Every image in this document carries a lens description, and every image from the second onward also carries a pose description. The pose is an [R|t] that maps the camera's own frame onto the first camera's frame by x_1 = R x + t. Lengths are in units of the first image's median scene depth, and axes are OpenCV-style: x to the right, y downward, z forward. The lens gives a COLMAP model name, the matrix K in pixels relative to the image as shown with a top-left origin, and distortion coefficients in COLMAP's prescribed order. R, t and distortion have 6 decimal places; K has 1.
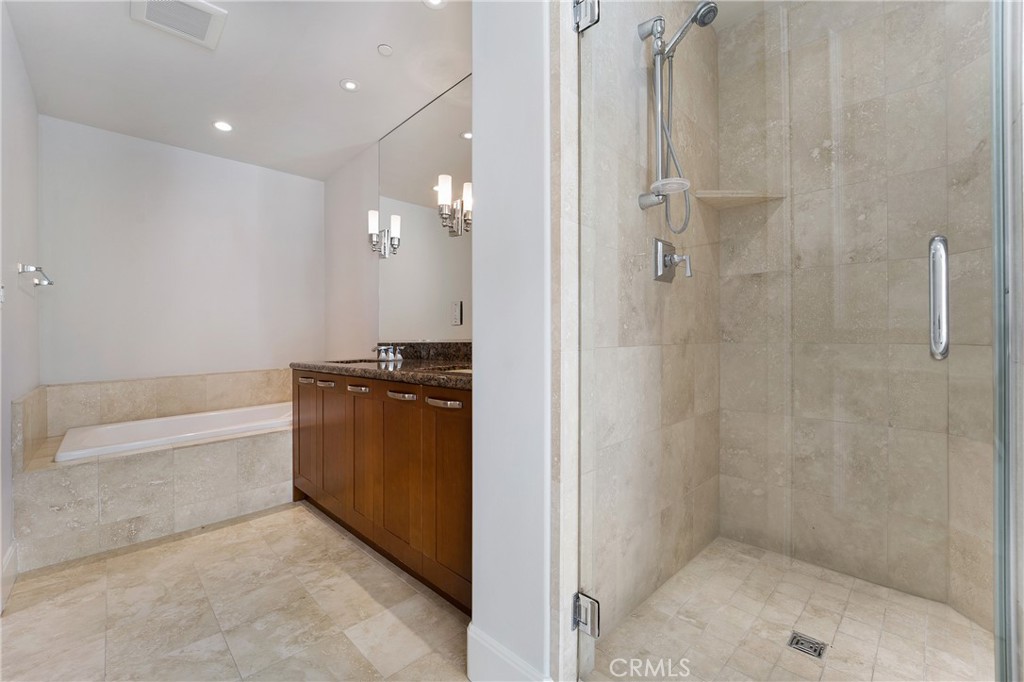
lens RADIAL K [[423.1, 0, 511.4], [0, 423.1, 351.9], [0, 0, 1]] dist [-0.001621, -0.000376]
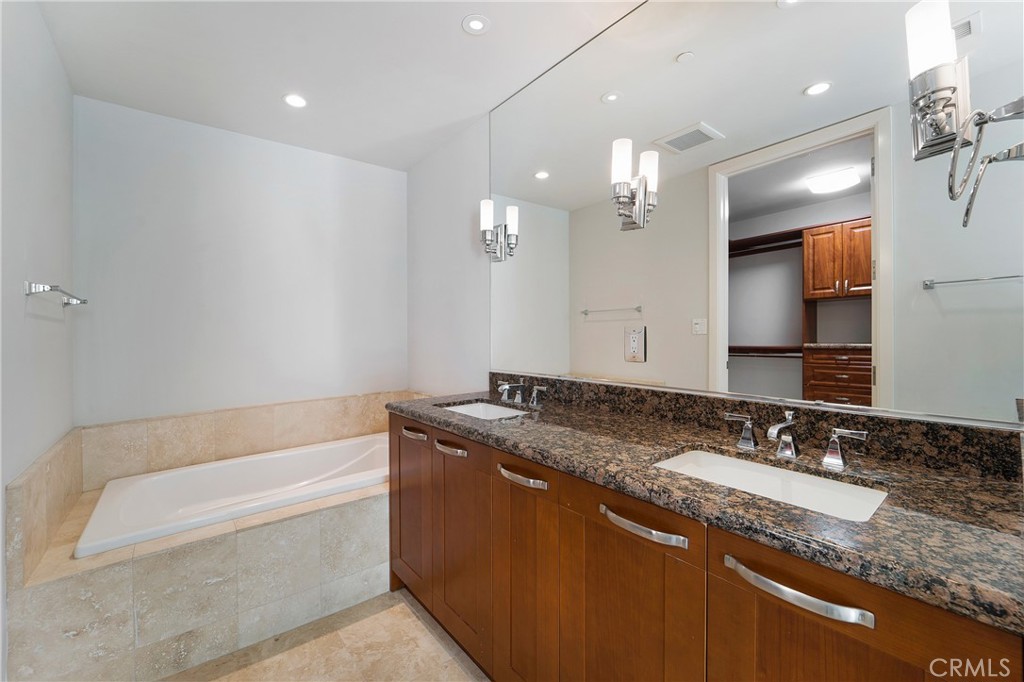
lens RADIAL K [[397.8, 0, 513.4], [0, 397.8, 350.5], [0, 0, 1]] dist [0.007563, 0.000198]
pose [[0.998007, 0.004870, -0.062914, -0.270615], [-0.003858, 0.999861, 0.016207, -0.086905], [0.062984, -0.015932, 0.997887, 0.333512]]
